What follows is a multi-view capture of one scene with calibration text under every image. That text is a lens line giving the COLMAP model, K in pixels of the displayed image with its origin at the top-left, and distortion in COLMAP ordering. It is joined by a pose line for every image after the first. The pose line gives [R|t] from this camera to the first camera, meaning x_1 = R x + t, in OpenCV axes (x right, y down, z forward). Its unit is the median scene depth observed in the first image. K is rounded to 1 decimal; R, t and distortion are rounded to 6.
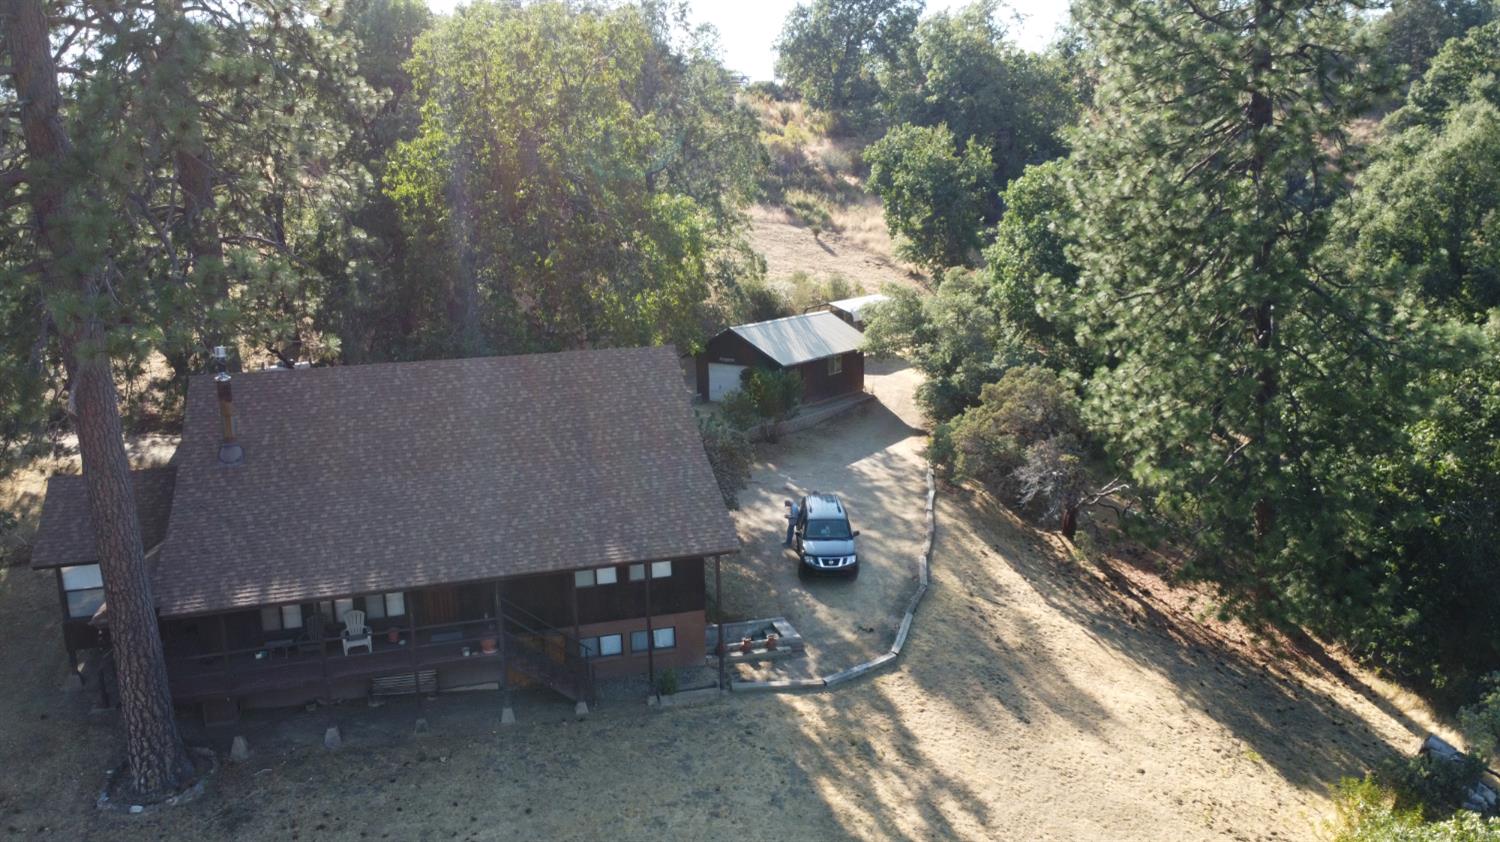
lens RADIAL K [[1129.7, 0, 754.5], [0, 1129.7, 420.5], [0, 0, 1]] dist [0.002041, -0.002739]
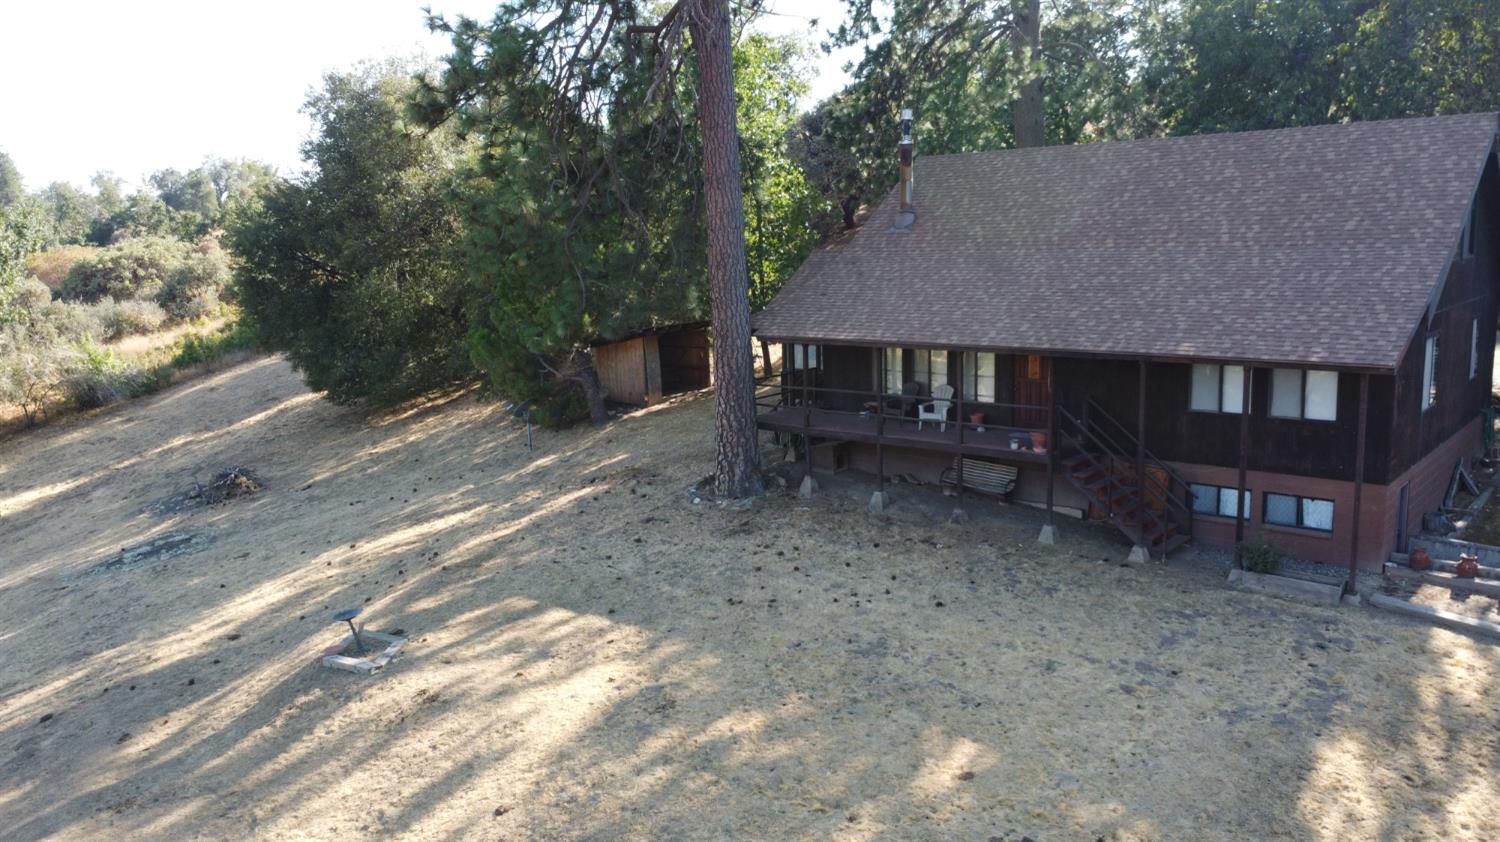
lens RADIAL K [[1129.7, 0, 751.7], [0, 1129.7, 418.8], [0, 0, 1]] dist [0.002041, -0.002739]
pose [[0.539528, 0.149506, -0.828588, 0.233454], [-0.153760, 0.985055, 0.077618, 0.109050], [0.827809, 0.085527, 0.554453, 0.271982]]
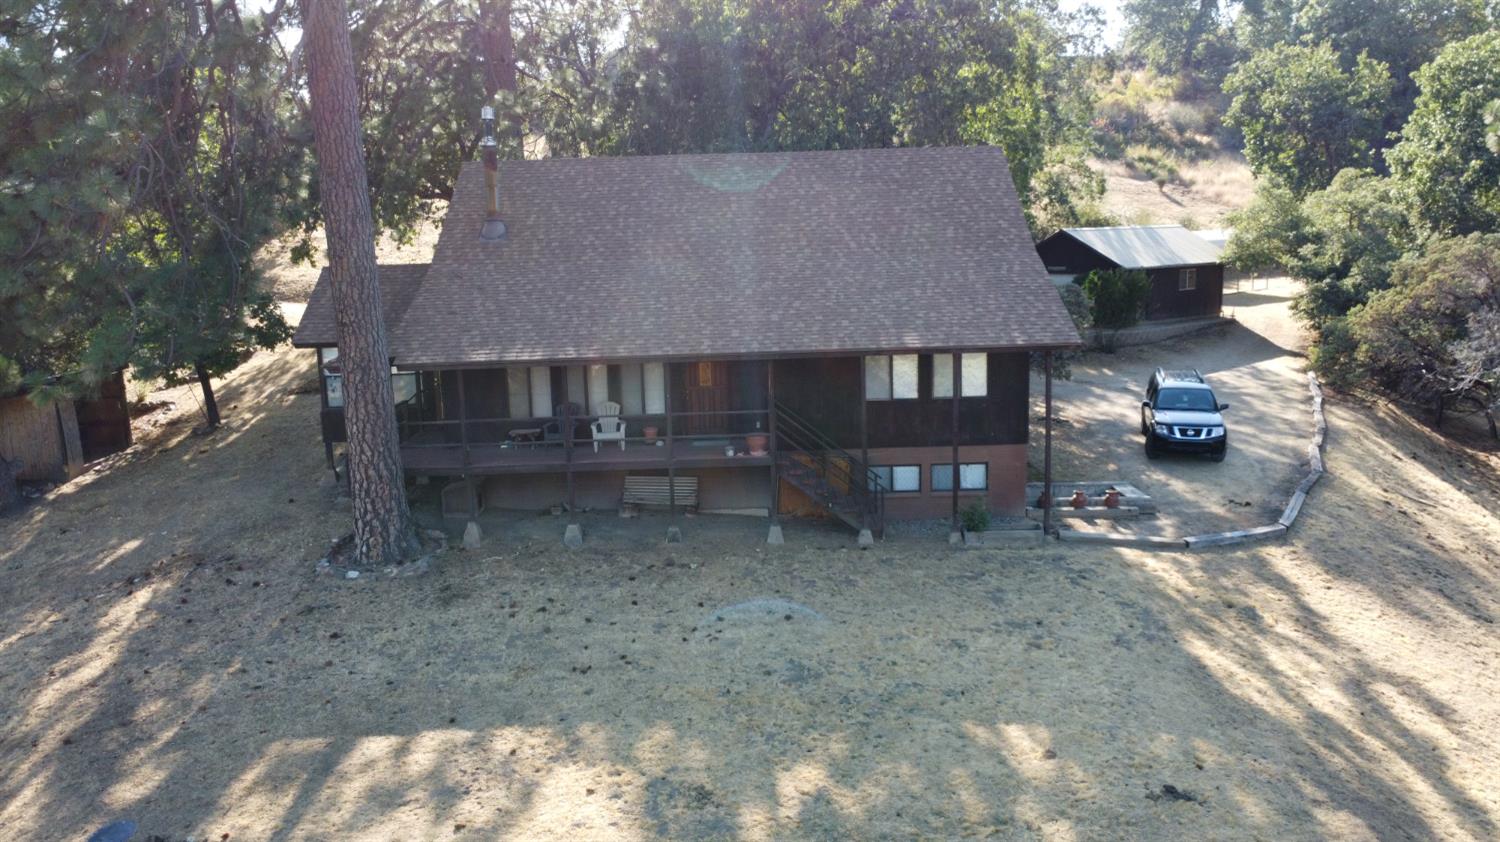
lens RADIAL K [[1129.7, 0, 752.5], [0, 1129.7, 419.2], [0, 0, 1]] dist [0.002041, -0.002739]
pose [[0.961198, 0.043847, -0.272351, -0.011412], [-0.051698, 0.998427, -0.021718, 0.142668], [0.270970, 0.034955, 0.961953, 0.151070]]
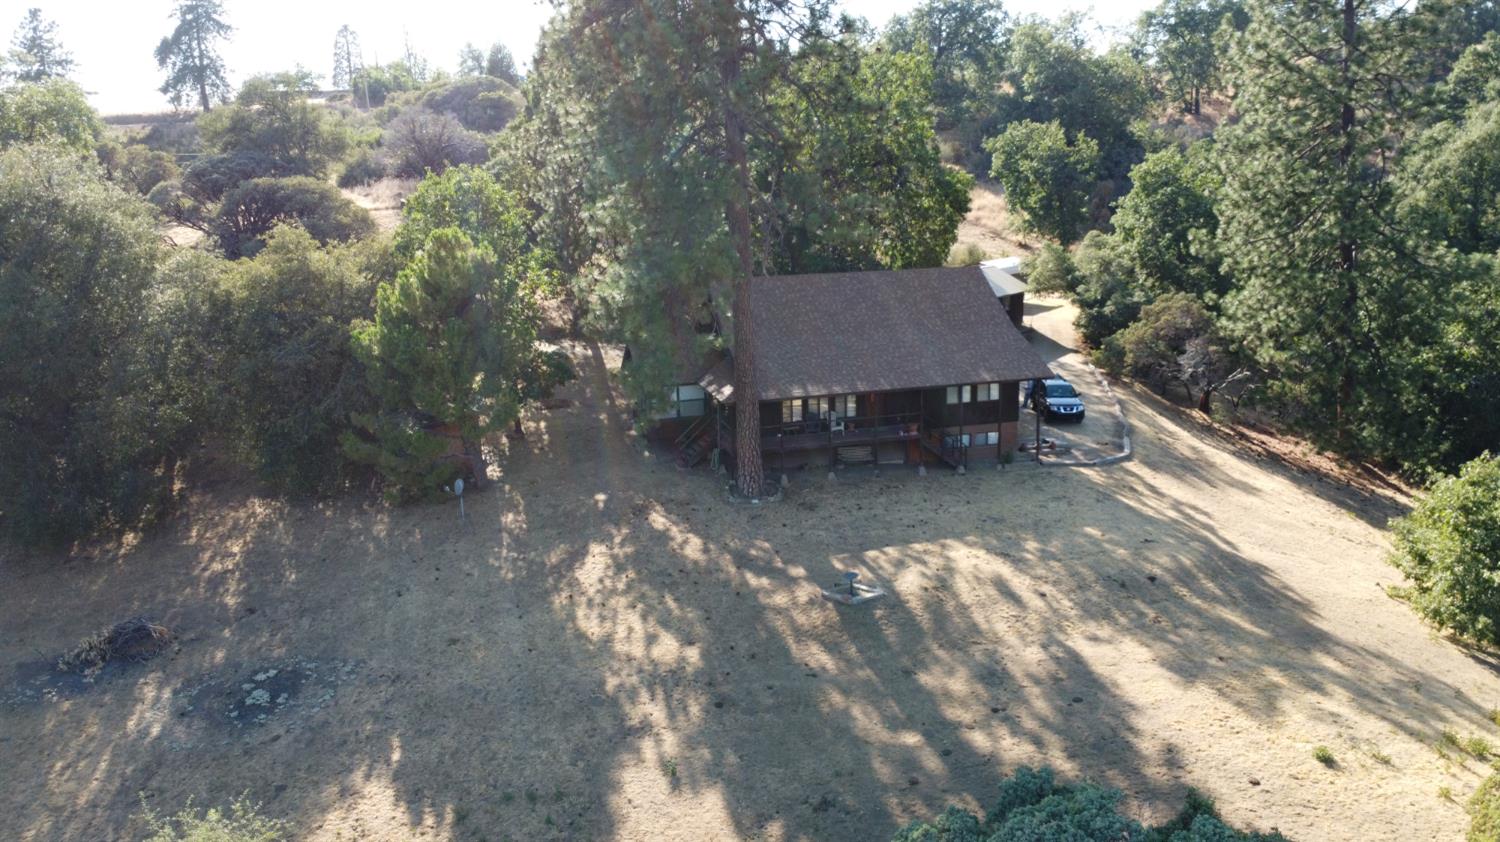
lens RADIAL K [[1129.7, 0, 751.9], [0, 1129.7, 422.8], [0, 0, 1]] dist [0.002041, -0.002739]
pose [[0.999942, 0.001713, -0.010679, -0.334306], [-0.001621, 0.999962, 0.008569, 0.125929], [0.010694, -0.008552, 0.999906, -0.527623]]
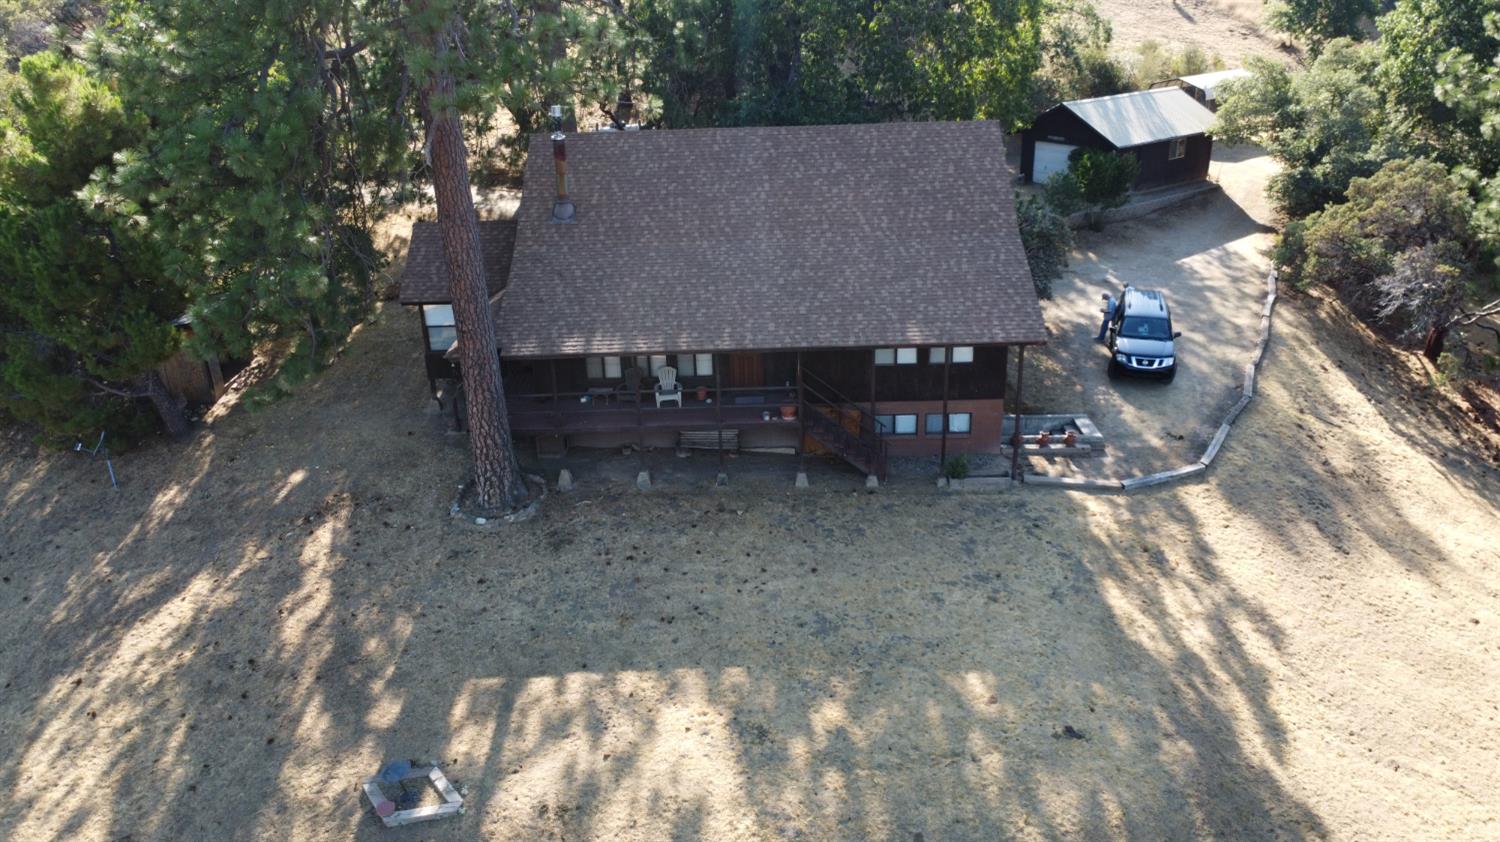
lens RADIAL K [[1129.7, 0, 751.0], [0, 1129.7, 421.5], [0, 0, 1]] dist [0.002041, -0.002739]
pose [[0.959770, 0.104947, -0.260438, 0.002346], [-0.052070, 0.977961, 0.202193, -0.000417], [0.275918, -0.180498, 0.944081, 0.007367]]
